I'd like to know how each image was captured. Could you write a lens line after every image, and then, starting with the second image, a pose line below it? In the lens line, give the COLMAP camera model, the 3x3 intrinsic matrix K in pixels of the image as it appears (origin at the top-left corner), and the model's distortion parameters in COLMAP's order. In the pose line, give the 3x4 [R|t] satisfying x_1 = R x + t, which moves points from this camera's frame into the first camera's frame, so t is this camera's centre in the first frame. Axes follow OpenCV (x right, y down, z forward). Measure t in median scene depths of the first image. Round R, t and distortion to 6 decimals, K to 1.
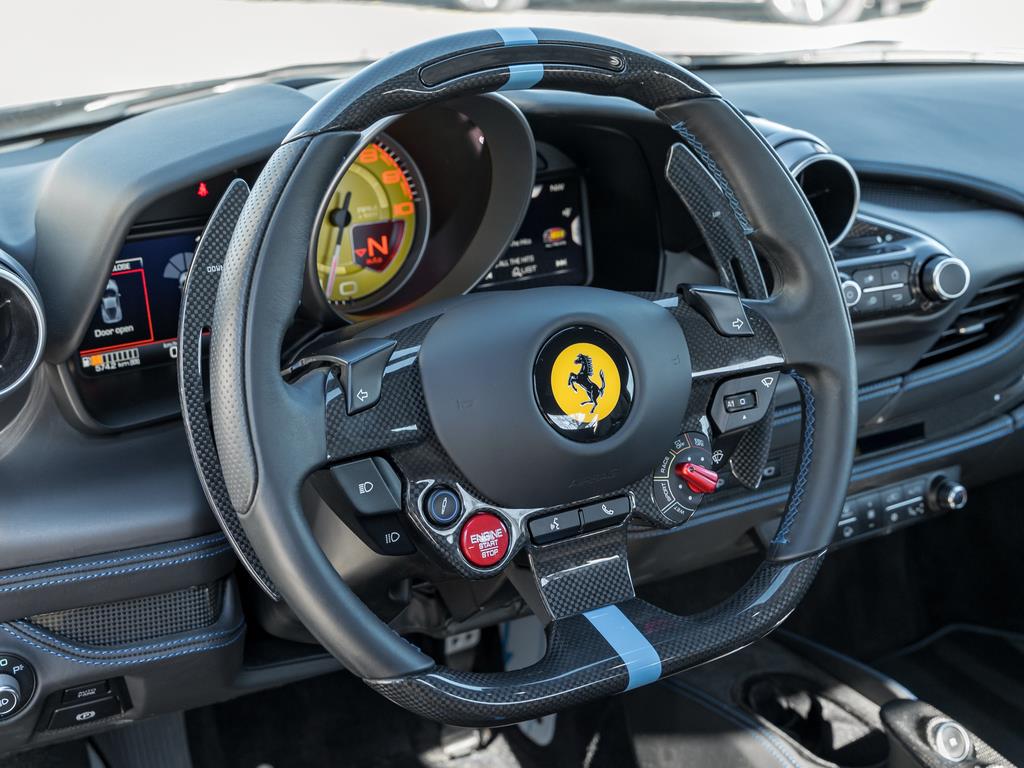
lens RADIAL K [[1338.4, 0, 512.4], [0, 1338.4, 360.6], [0, 0, 1]] dist [0.000422, 0.002930]
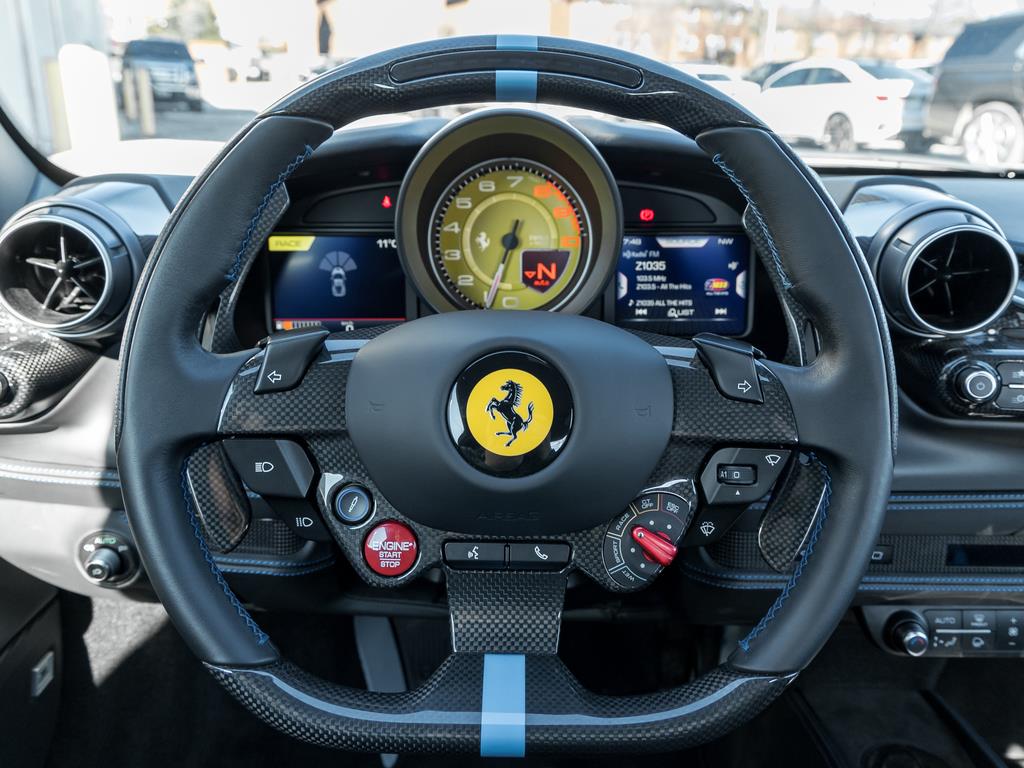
lens RADIAL K [[827.2, 0, 534.9], [0, 827.2, 346.0], [0, 0, 1]] dist [-0.003271, -0.002275]
pose [[0.866460, 0.163501, -0.471715, 0.263864], [-0.180090, 0.983598, 0.010131, -0.029587], [0.465634, 0.076173, 0.881693, 0.401707]]
